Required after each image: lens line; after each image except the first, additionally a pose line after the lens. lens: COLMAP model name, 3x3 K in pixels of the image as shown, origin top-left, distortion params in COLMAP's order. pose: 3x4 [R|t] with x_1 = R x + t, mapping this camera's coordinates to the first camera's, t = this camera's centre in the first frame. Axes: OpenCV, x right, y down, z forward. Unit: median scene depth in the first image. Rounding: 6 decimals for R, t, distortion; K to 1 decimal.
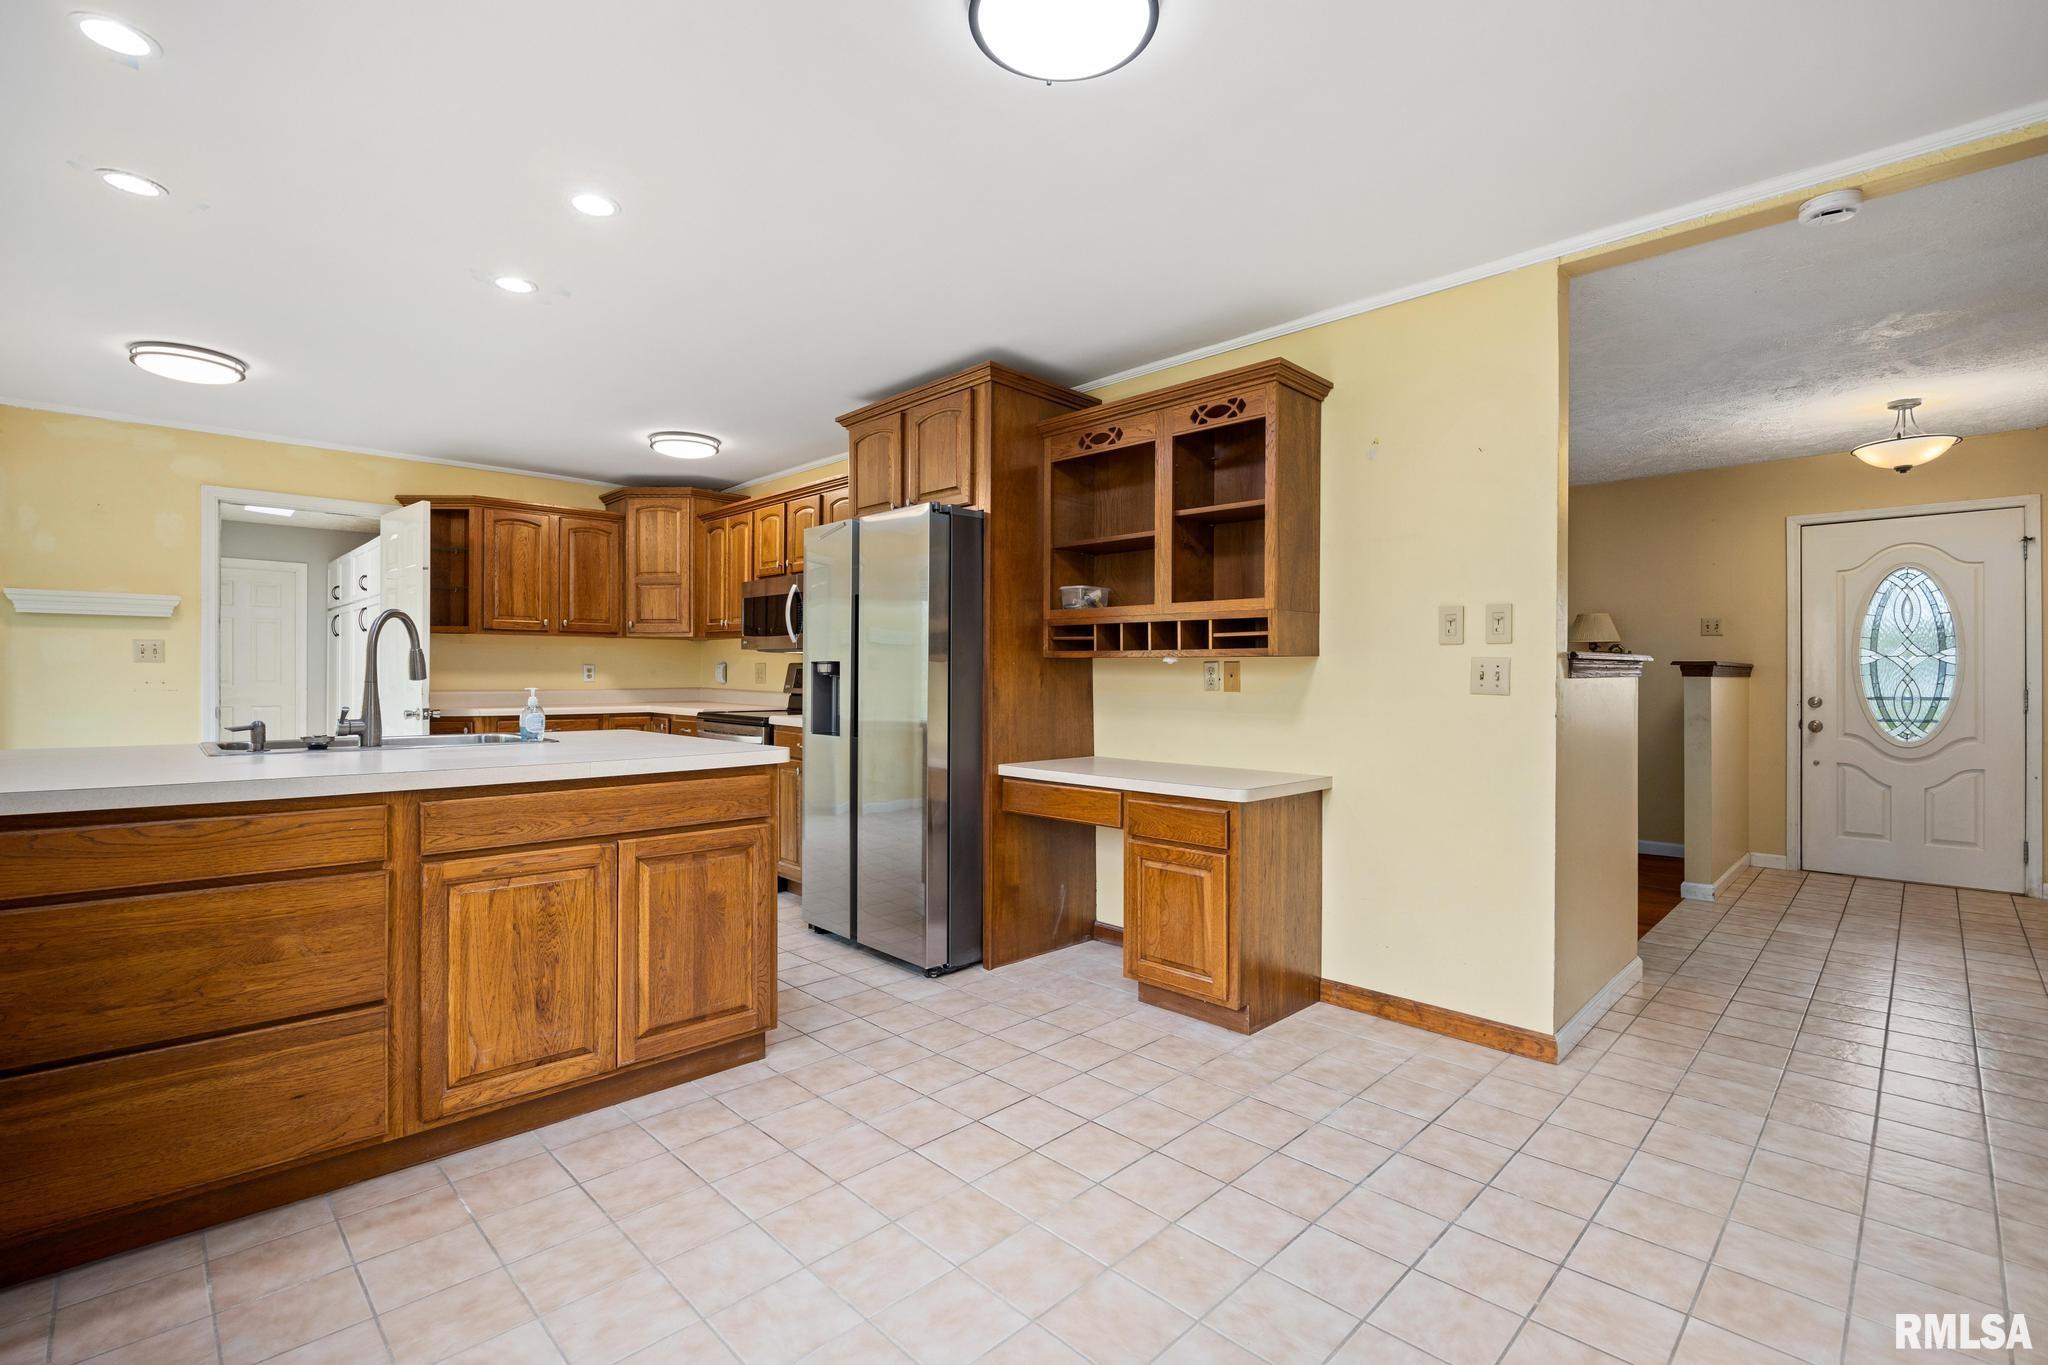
lens RADIAL K [[919.4, 0, 1054.2], [0, 919.4, 670.7], [0, 0, 1]] dist [-0.015756, 0.000419]
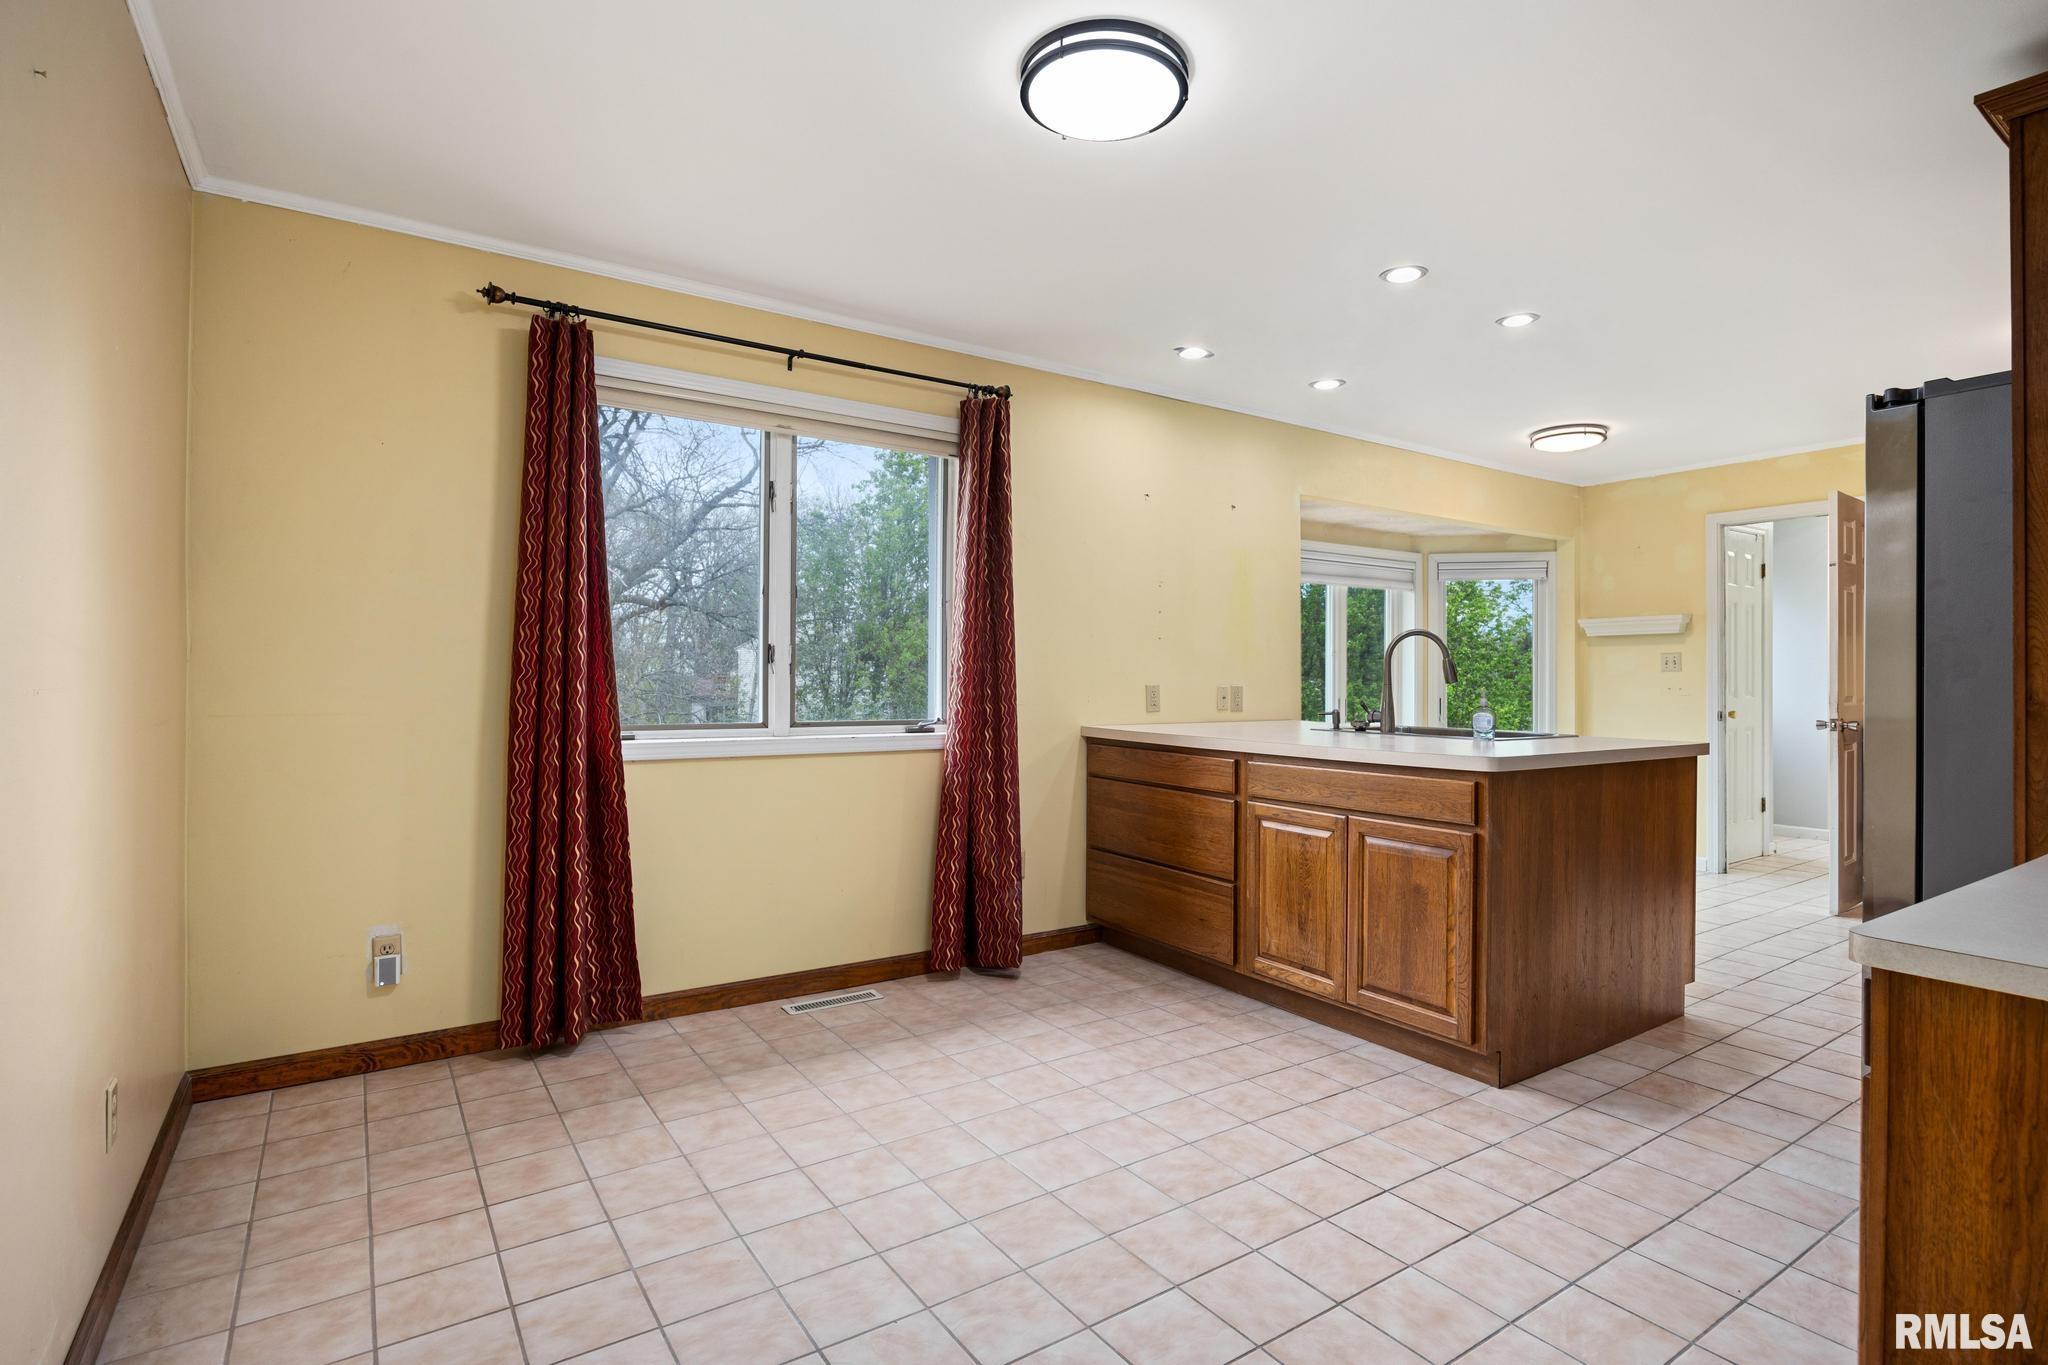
lens RADIAL K [[1005.2, 0, 1024.0], [0, 1005.2, 682.5], [0, 0, 1]] dist [-0.020069, 0.000179]
pose [[-0.210328, -0.001100, -0.977630, 0.742532], [-0.000258, 0.999999, -0.001070, 0.010218], [0.977631, 0.000027, -0.210328, 0.705699]]
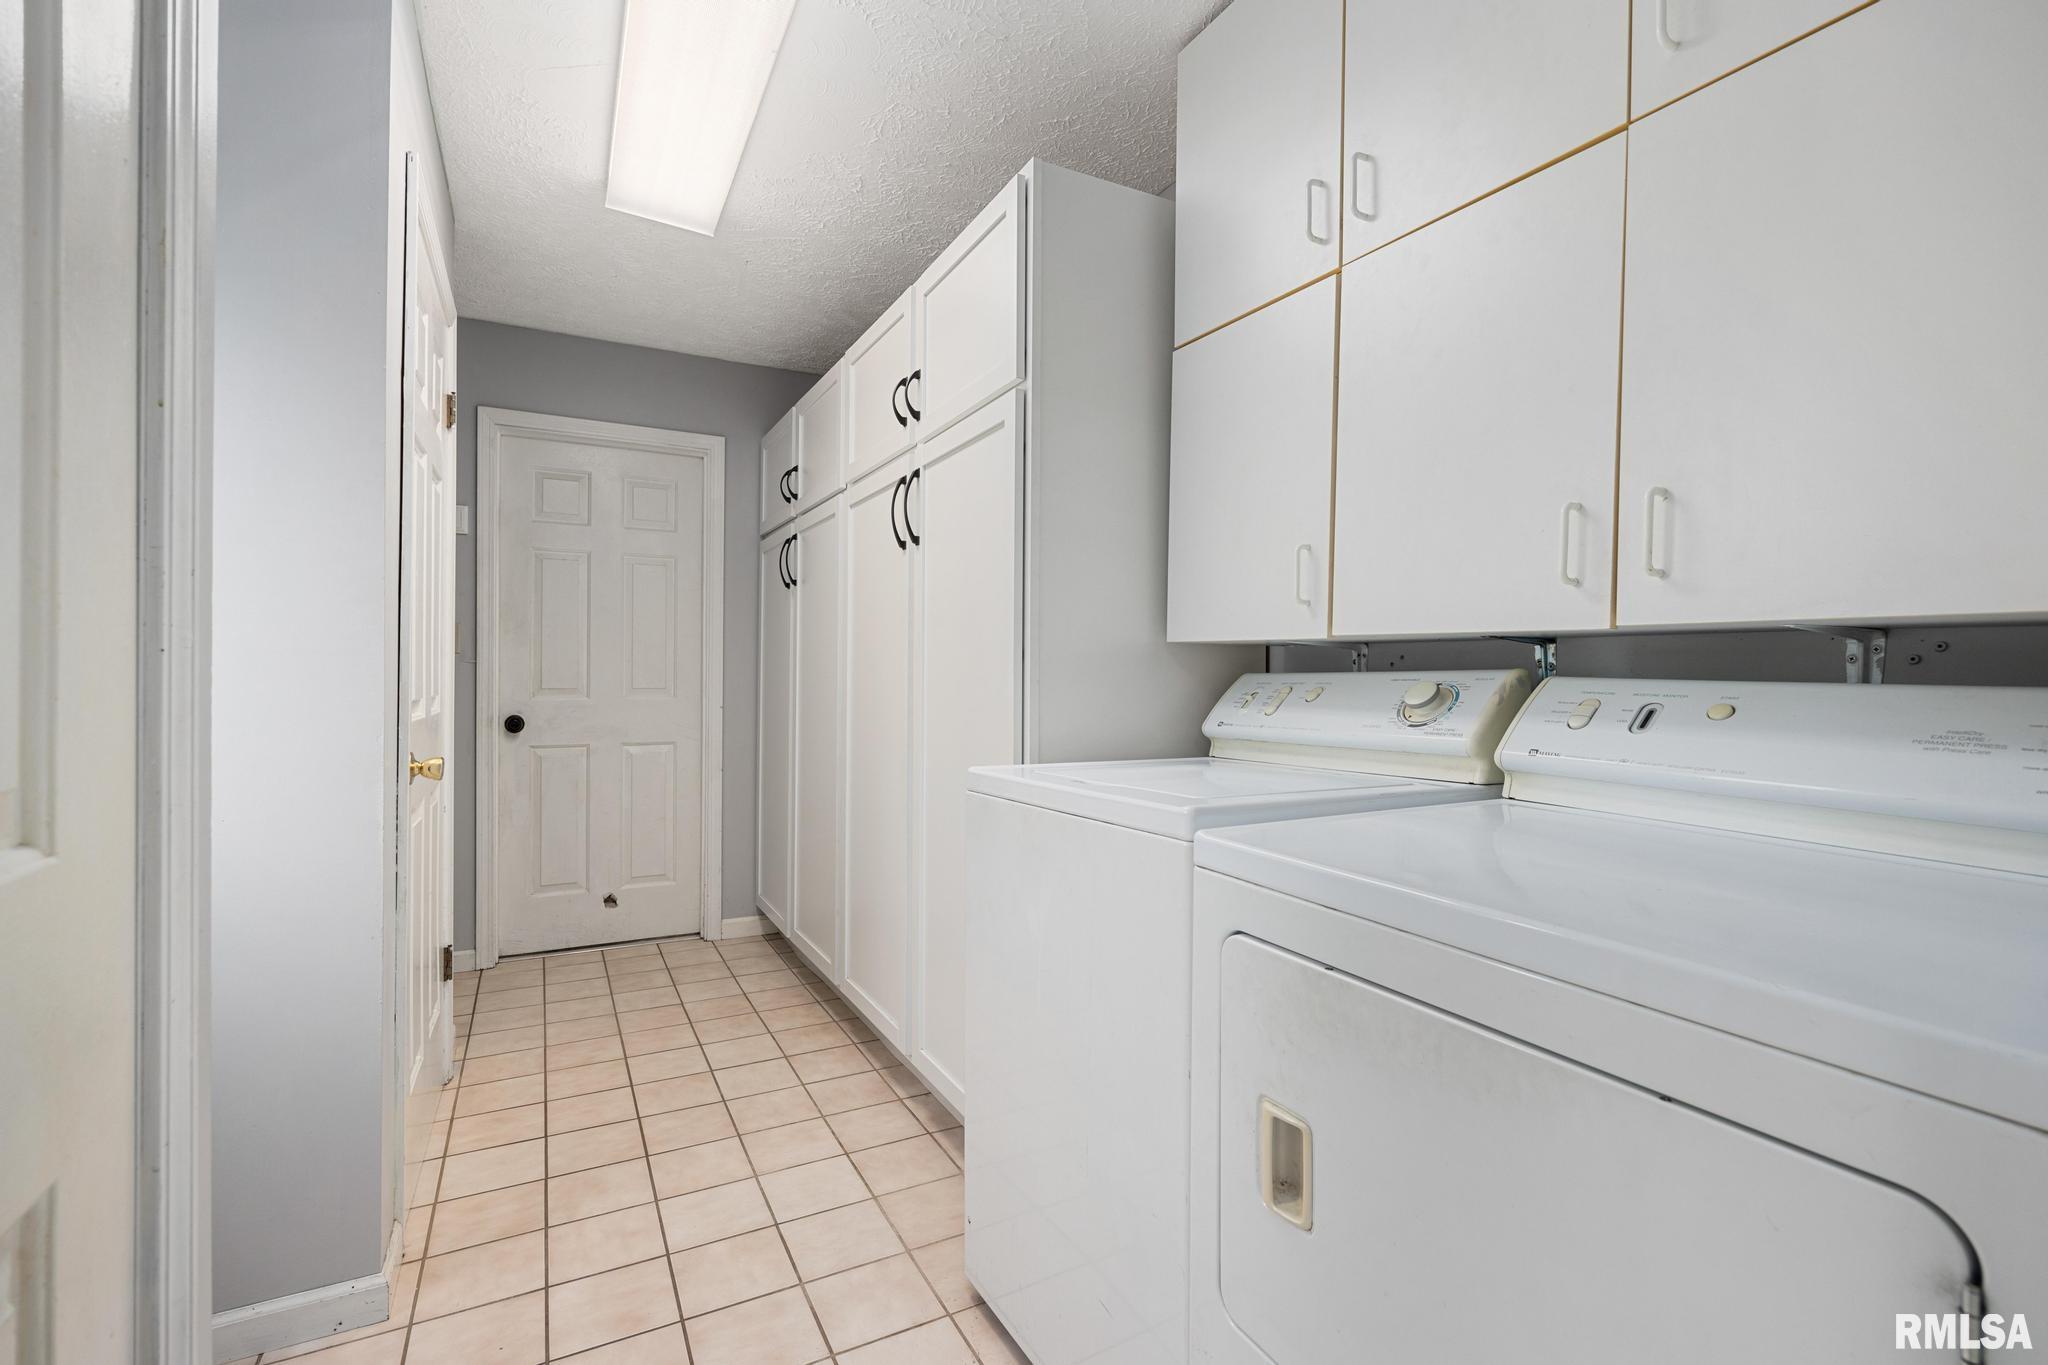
lens RADIAL K [[919.4, 0, 1054.2], [0, 919.4, 670.7], [0, 0, 1]] dist [-0.015756, 0.000419]
pose [[0.959481, 0.002244, -0.281763, -1.497428], [-0.003647, 0.999983, -0.004455, 0.006680], [0.281749, 0.005302, 0.959474, 1.700597]]
